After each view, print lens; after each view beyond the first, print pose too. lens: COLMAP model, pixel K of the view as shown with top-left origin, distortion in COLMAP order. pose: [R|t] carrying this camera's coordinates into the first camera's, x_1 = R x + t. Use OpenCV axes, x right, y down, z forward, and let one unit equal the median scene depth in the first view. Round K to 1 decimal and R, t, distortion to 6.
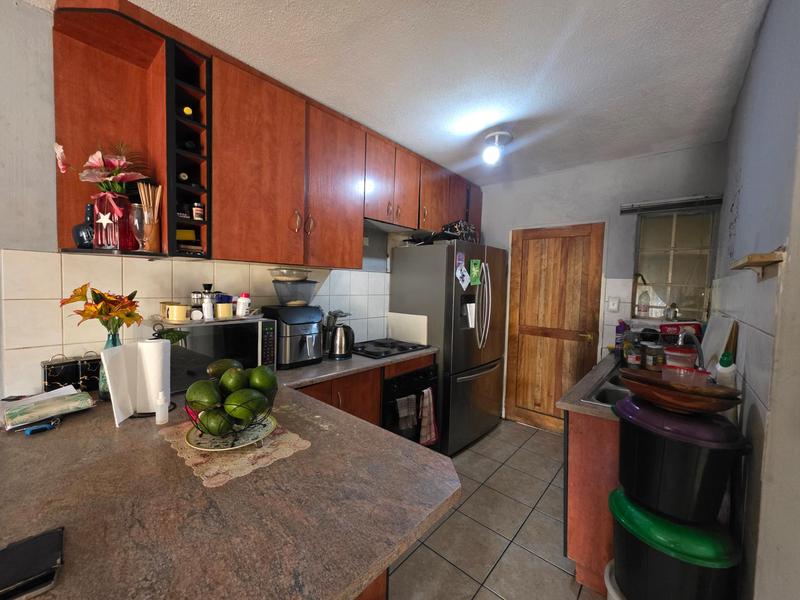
lens RADIAL K [[319.4, 0, 399.6], [0, 319.4, 296.2], [0, 0, 1]] dist [-0.000488, 0.001121]
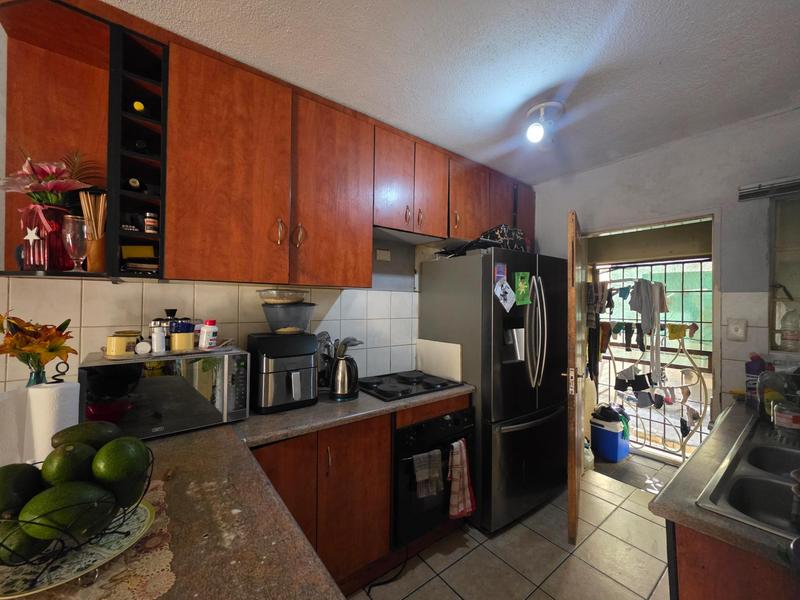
lens RADIAL K [[319.4, 0, 398.9], [0, 319.4, 298.5], [0, 0, 1]] dist [-0.000488, 0.001121]
pose [[0.980334, -0.020449, -0.196285, 0.126967], [0.008968, 0.998206, -0.059202, -0.009689], [0.197143, 0.056277, 0.978758, 0.245651]]
